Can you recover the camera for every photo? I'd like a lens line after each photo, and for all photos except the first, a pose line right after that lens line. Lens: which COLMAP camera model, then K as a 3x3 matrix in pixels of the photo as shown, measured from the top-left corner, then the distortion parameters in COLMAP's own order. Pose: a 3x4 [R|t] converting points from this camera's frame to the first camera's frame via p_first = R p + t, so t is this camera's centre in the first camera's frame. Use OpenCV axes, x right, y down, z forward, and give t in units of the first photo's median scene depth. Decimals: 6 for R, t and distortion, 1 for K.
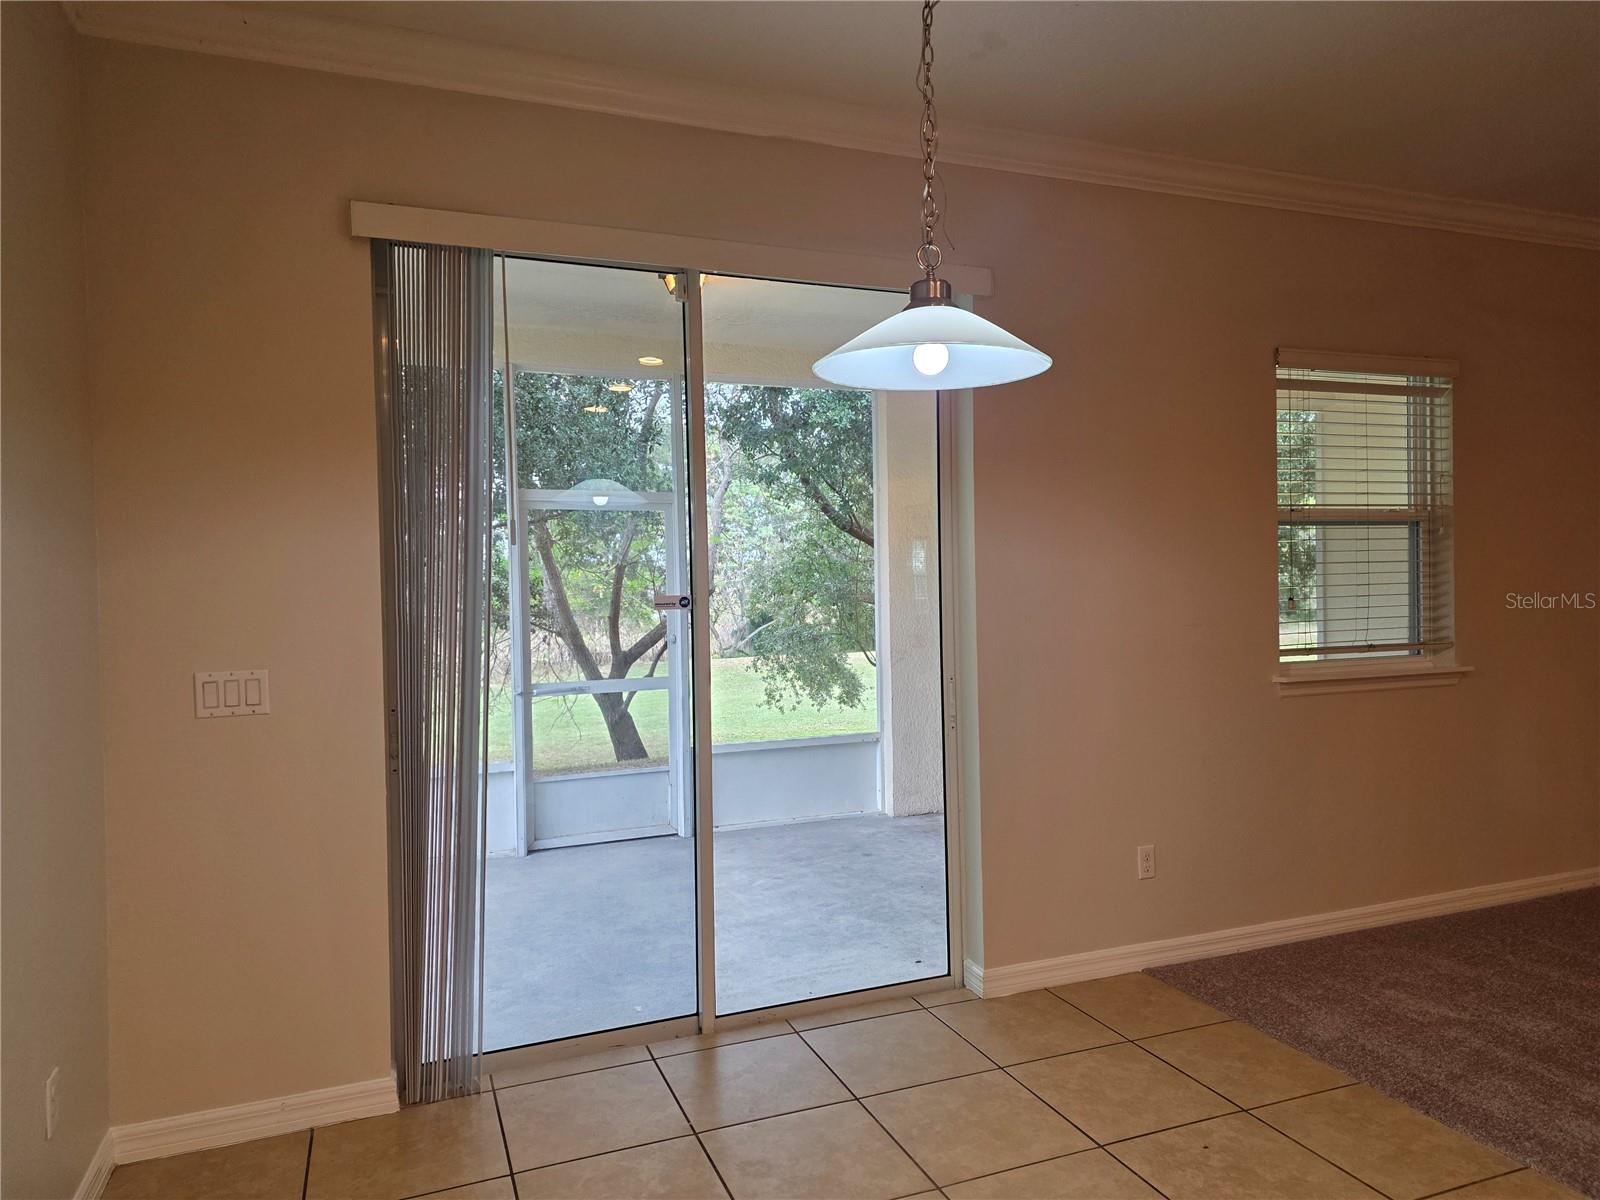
lens RADIAL K [[1062.8, 0, 800.0], [0, 1062.8, 600.0], [0, 0, 1]] dist [0.032178, -0.010000]
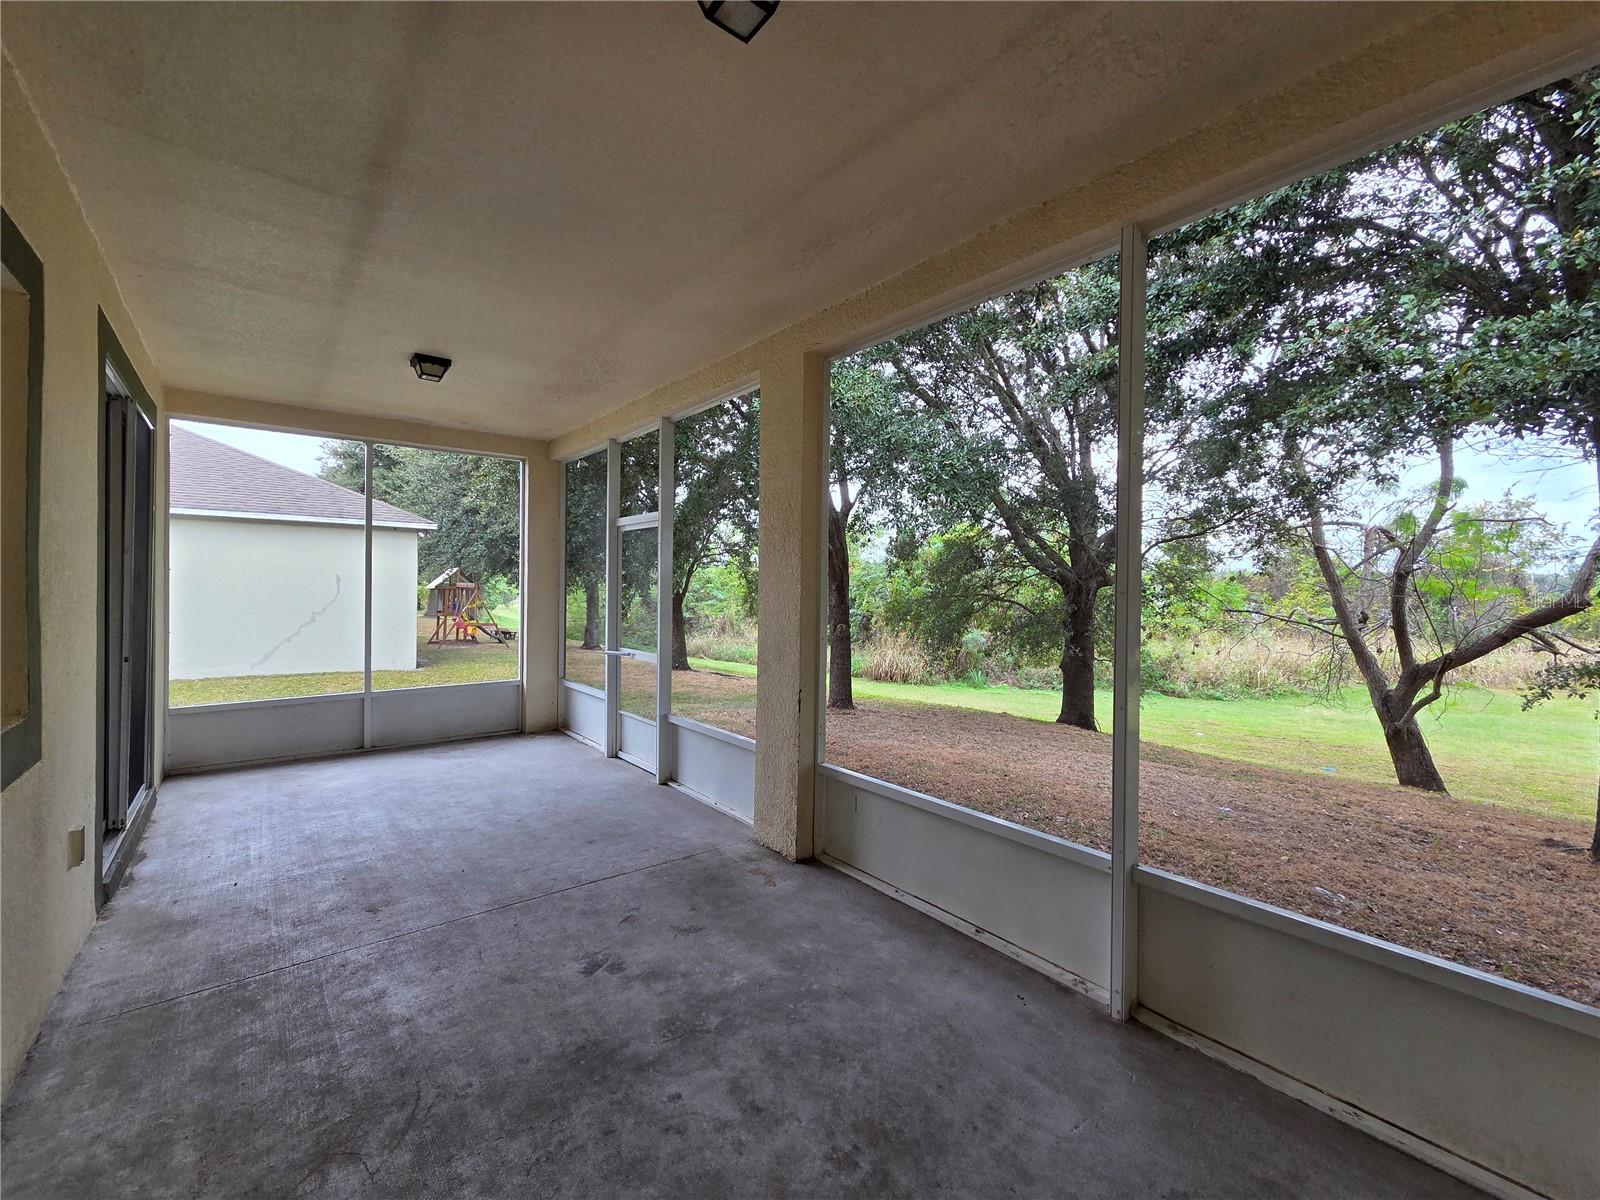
lens RADIAL K [[666.4, 0, 784.5], [0, 666.4, 590.3], [0, 0, 1]] dist [-0.001213, -0.000158]
pose [[0.286523, 0.024171, -0.957768, 0.735720], [-0.030949, 0.999393, 0.015963, -0.019355], [0.957573, 0.025068, 0.287098, 1.003232]]
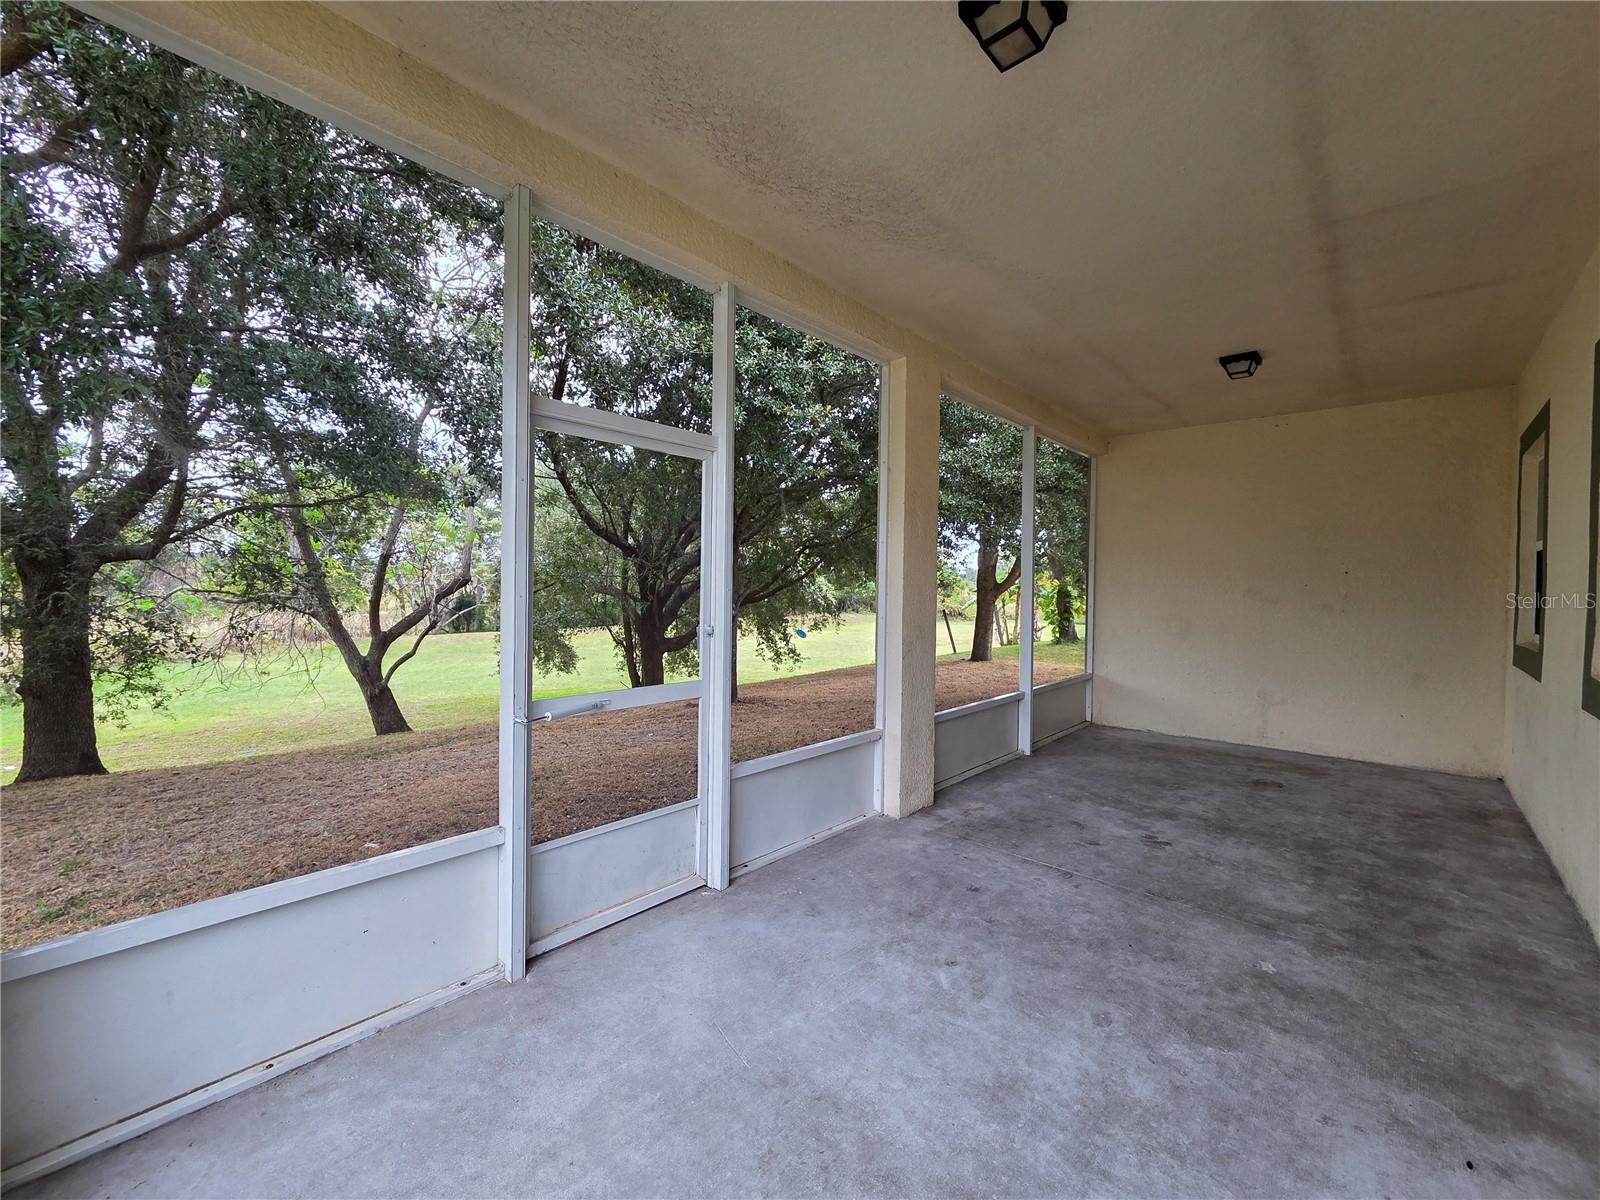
lens RADIAL K [[666.4, 0, 784.5], [0, 666.4, 590.3], [0, 0, 1]] dist [-0.001213, -0.000158]
pose [[0.898560, 0.026709, 0.438038, -0.307793], [-0.022858, 0.999640, -0.014063, 0.016939], [-0.438256, 0.002623, 0.898846, 0.606998]]
